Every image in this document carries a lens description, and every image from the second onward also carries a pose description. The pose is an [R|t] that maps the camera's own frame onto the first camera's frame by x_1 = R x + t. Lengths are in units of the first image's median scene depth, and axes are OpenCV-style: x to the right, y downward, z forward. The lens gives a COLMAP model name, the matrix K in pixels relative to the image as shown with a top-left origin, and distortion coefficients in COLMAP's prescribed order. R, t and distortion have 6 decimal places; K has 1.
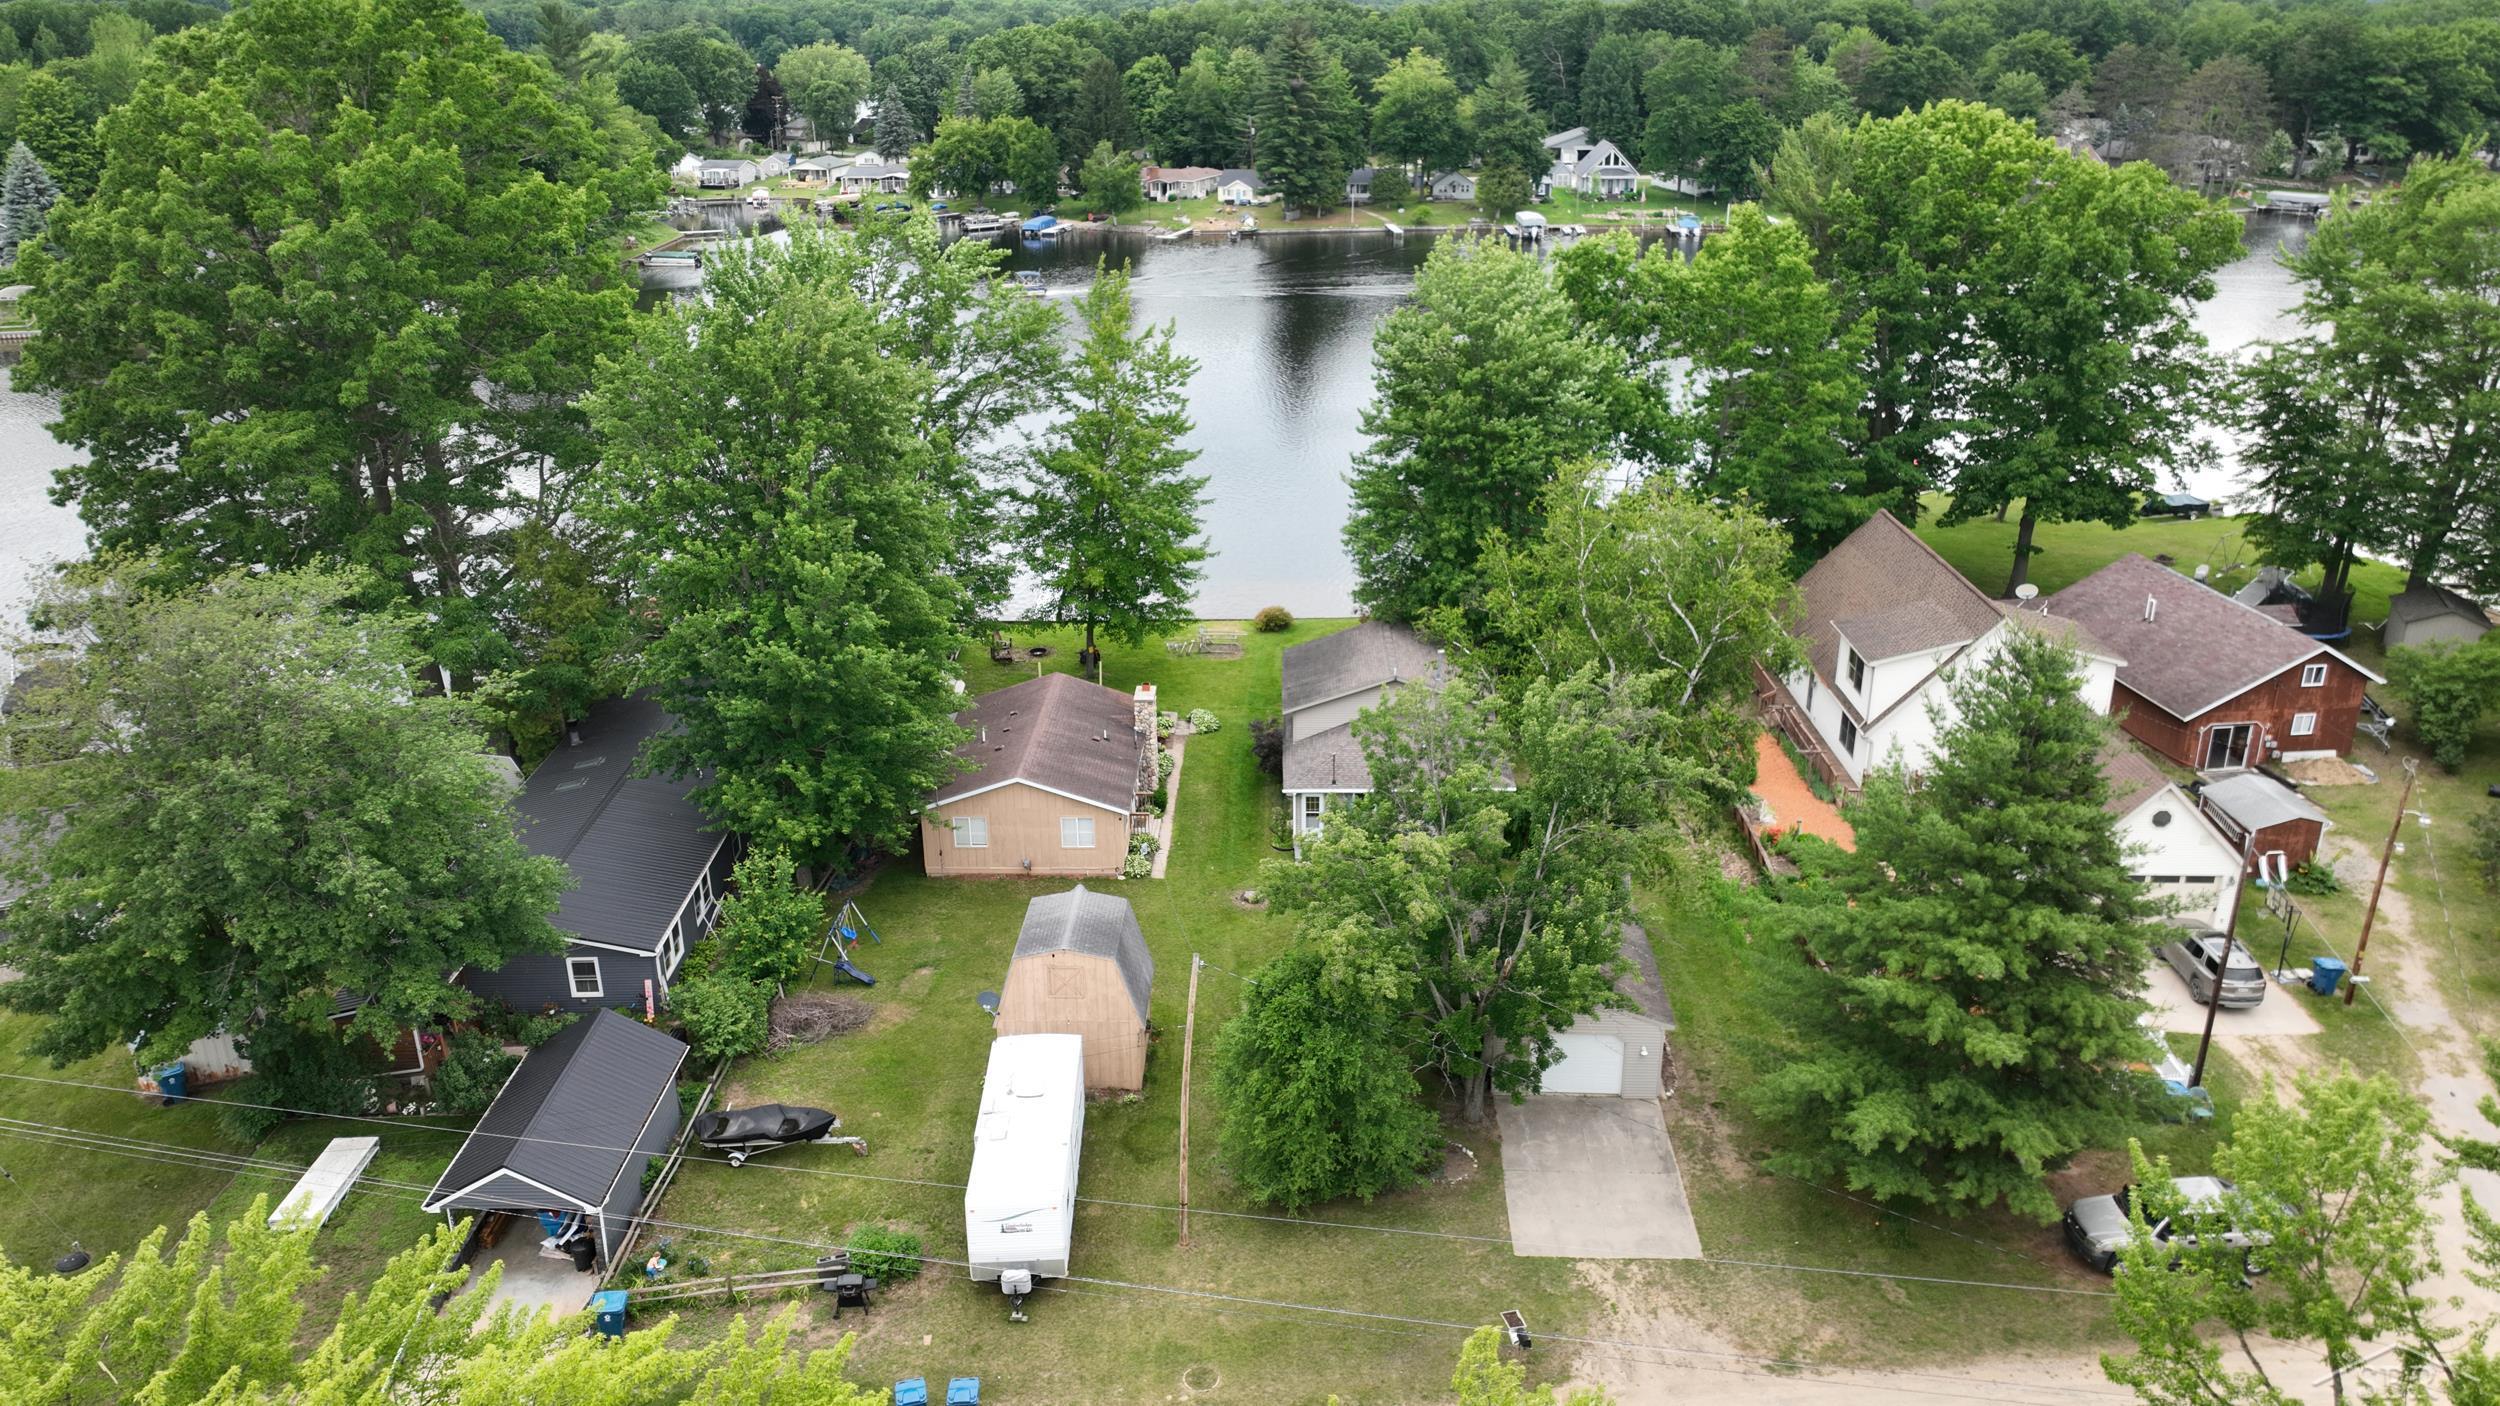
lens RADIAL K [[1794.9, 0, 1261.5], [0, 1794.9, 708.5], [0, 0, 1]] dist [-0.000142, 0.015149]
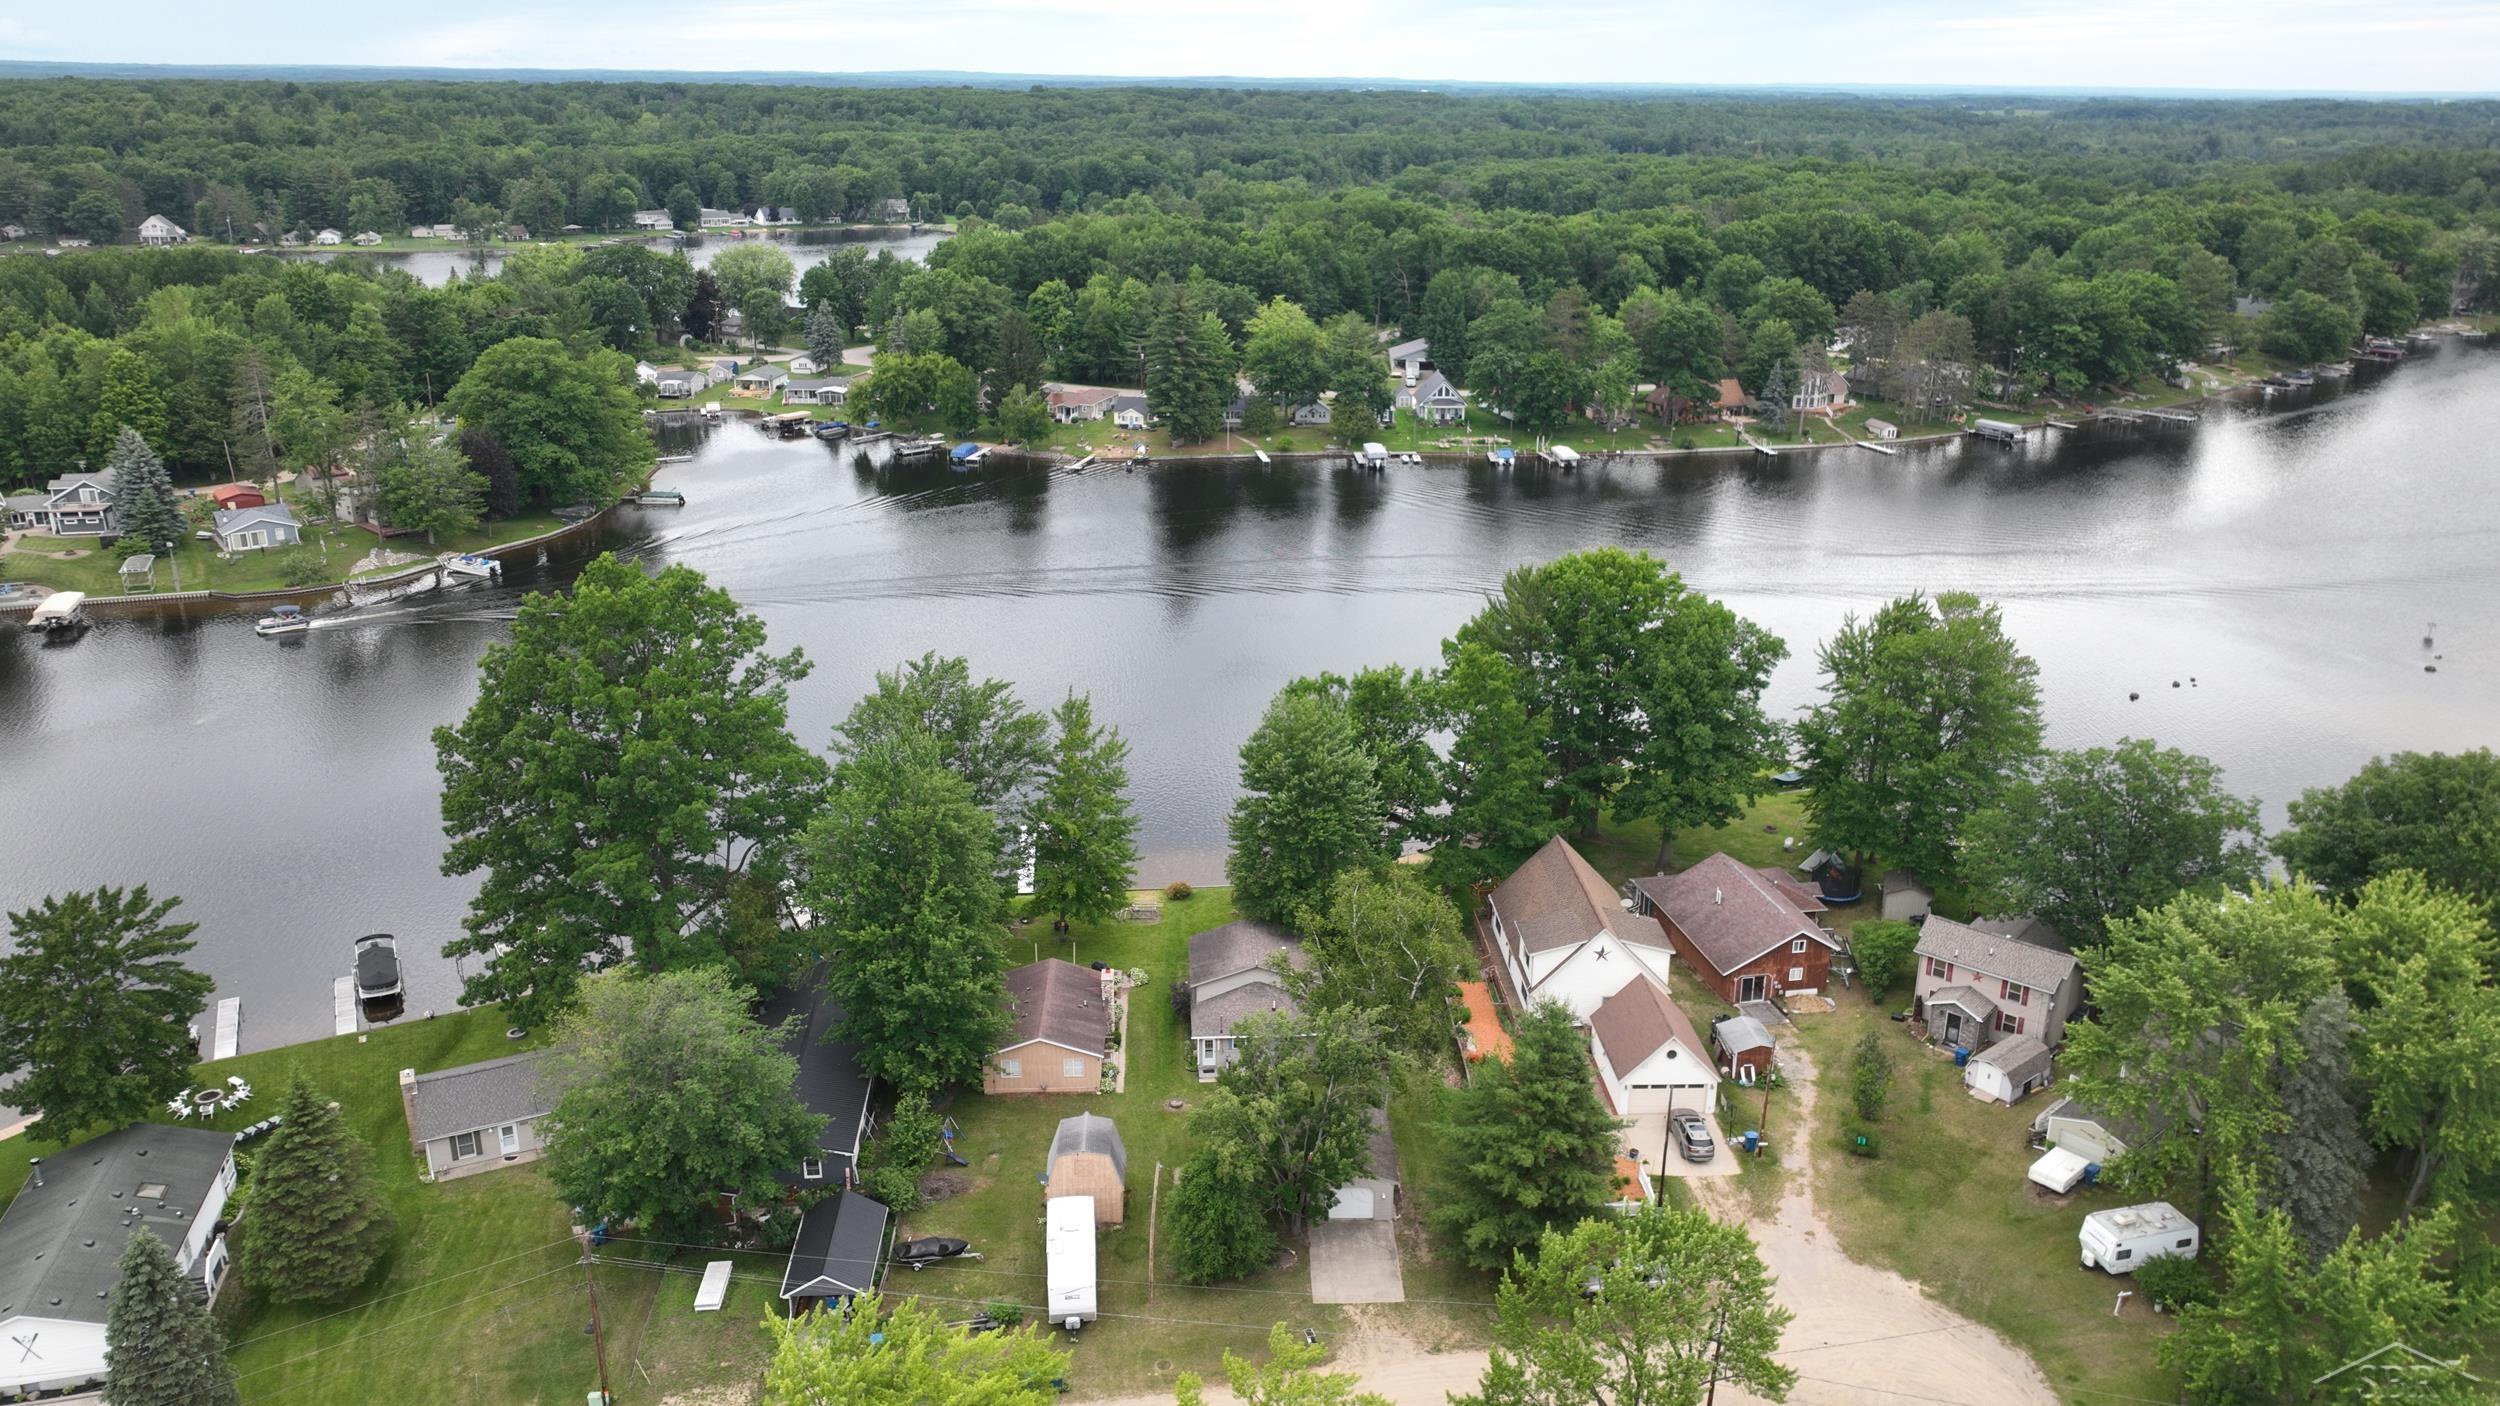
lens RADIAL K [[1794.9, 0, 1254.0], [0, 1794.9, 707.8], [0, 0, 1]] dist [-0.000142, 0.015149]
pose [[0.998010, -0.010511, 0.062177, -0.022587], [0.012978, 0.999139, -0.039411, -0.142486], [-0.061709, 0.040139, 0.997287, -0.515942]]
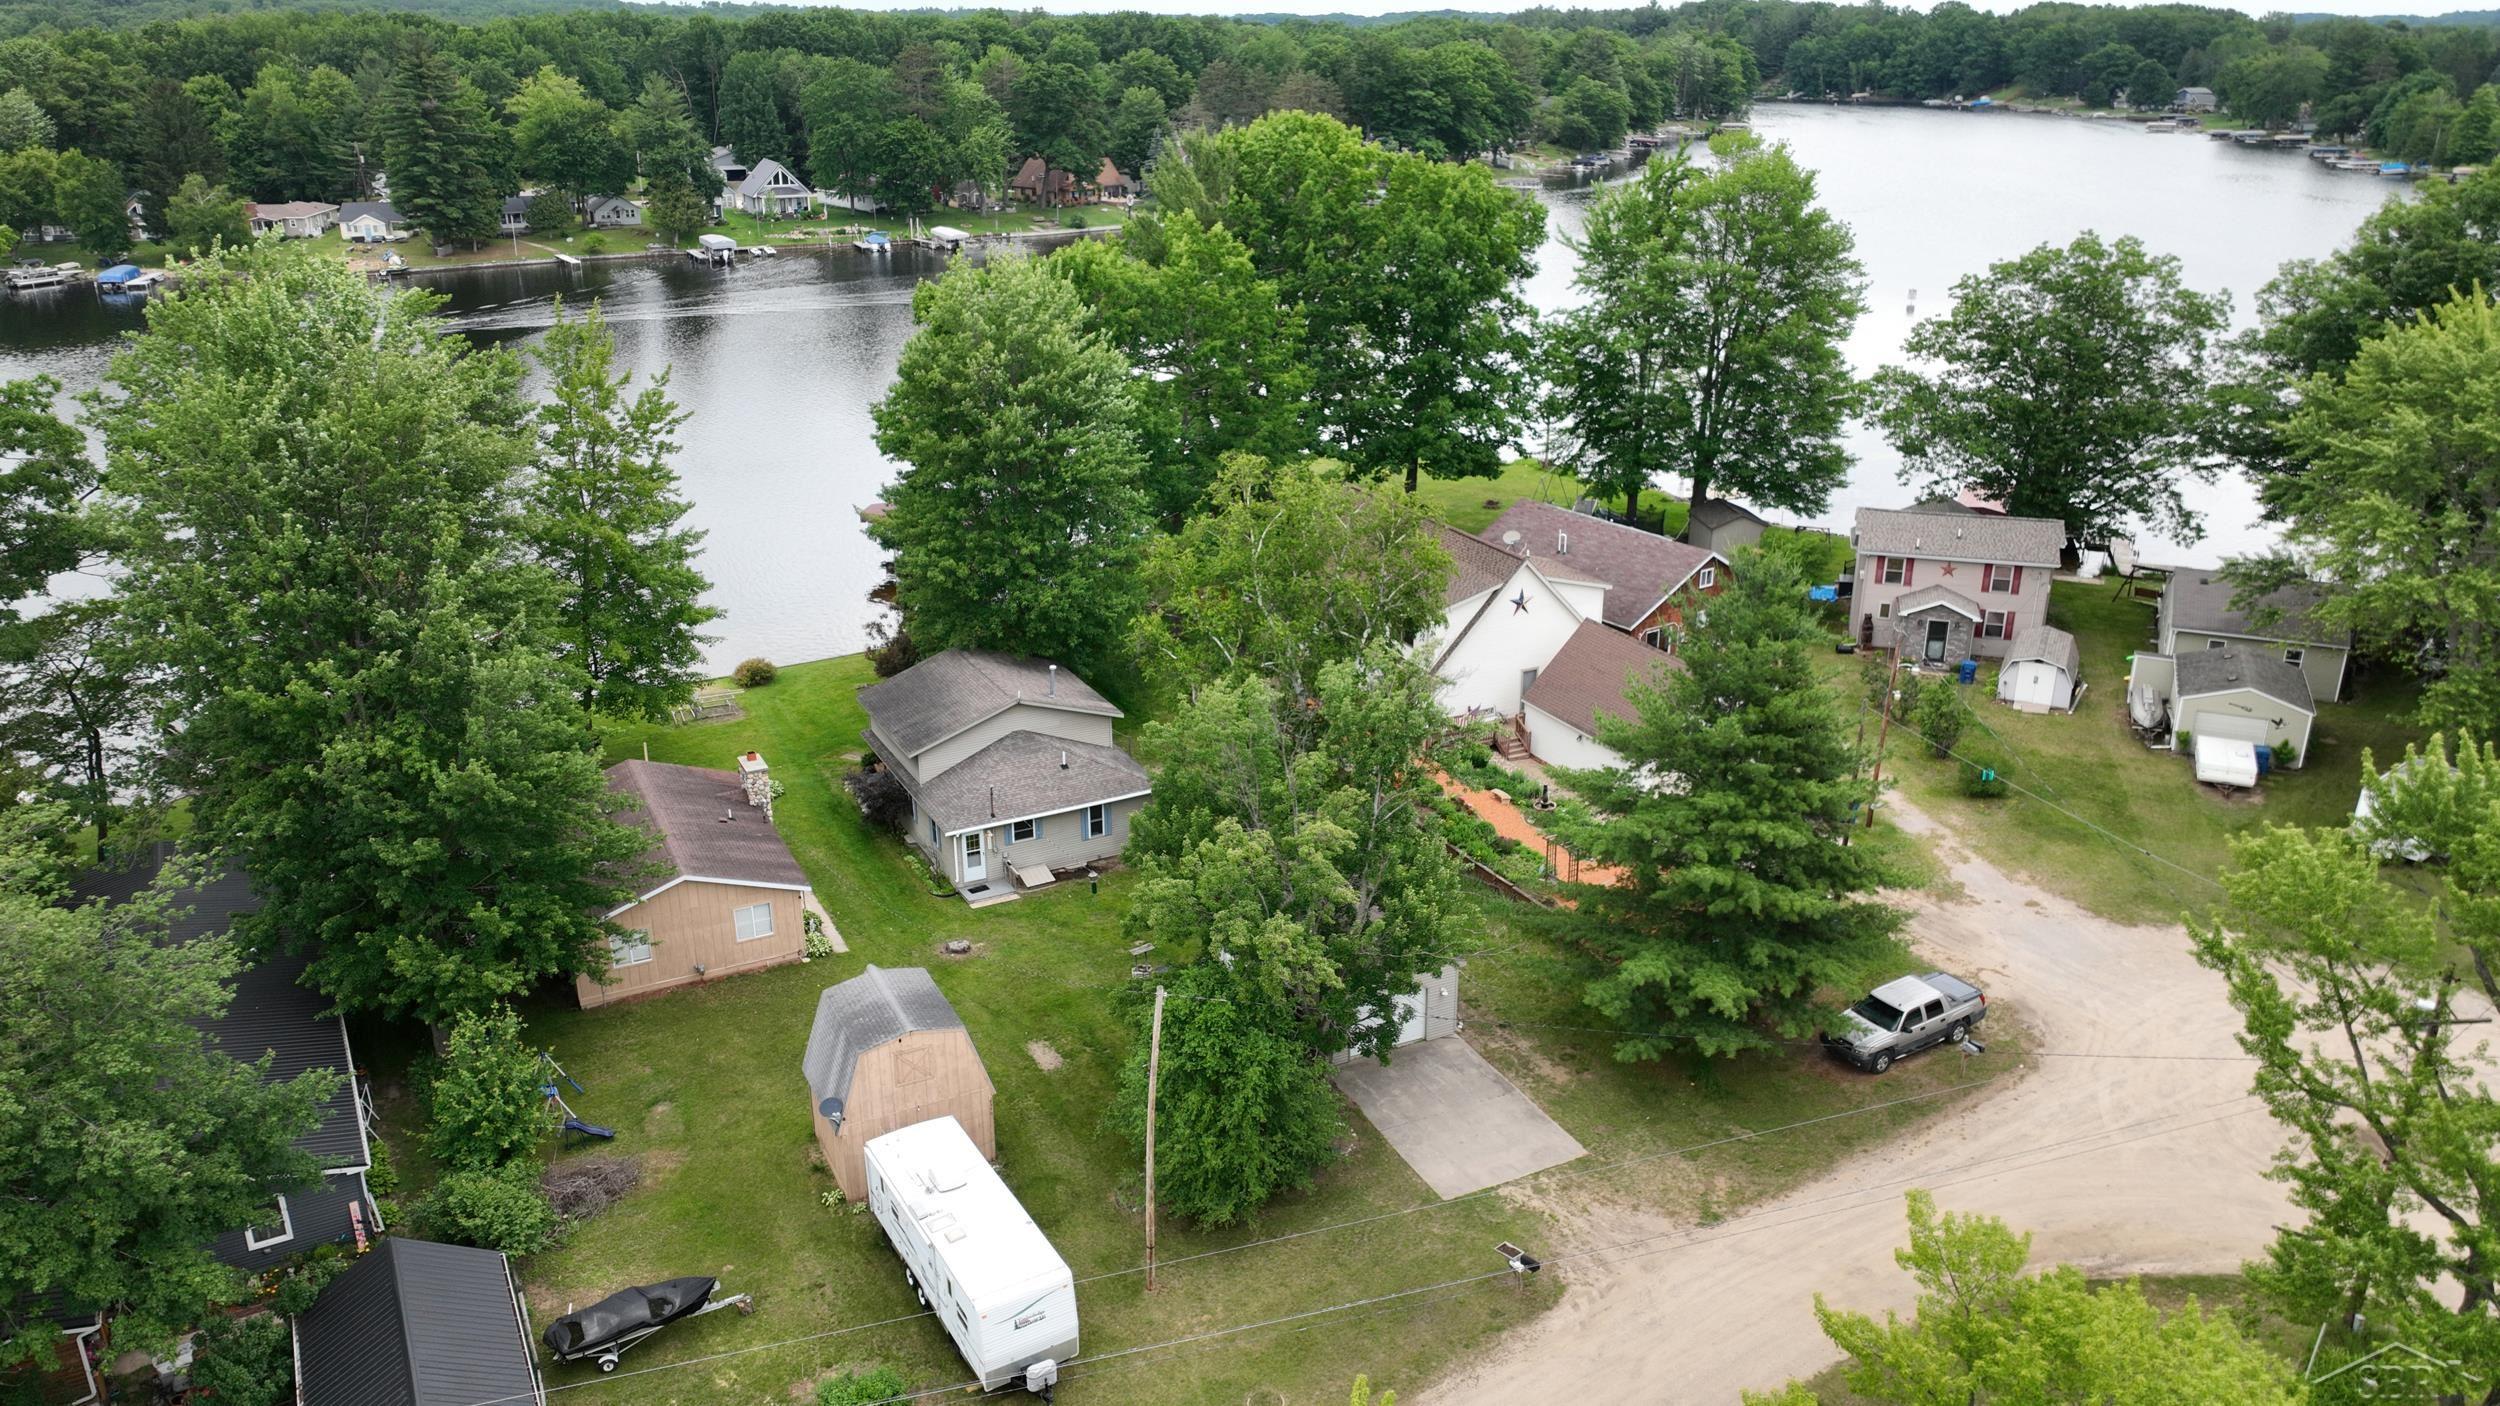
lens RADIAL K [[1794.9, 0, 1262.3], [0, 1794.9, 711.1], [0, 0, 1]] dist [-0.000142, 0.015149]
pose [[0.877954, -0.165101, 0.449376, -0.184519], [0.168607, 0.985146, 0.032533, -0.015408], [-0.448073, 0.047205, 0.892750, 0.044227]]
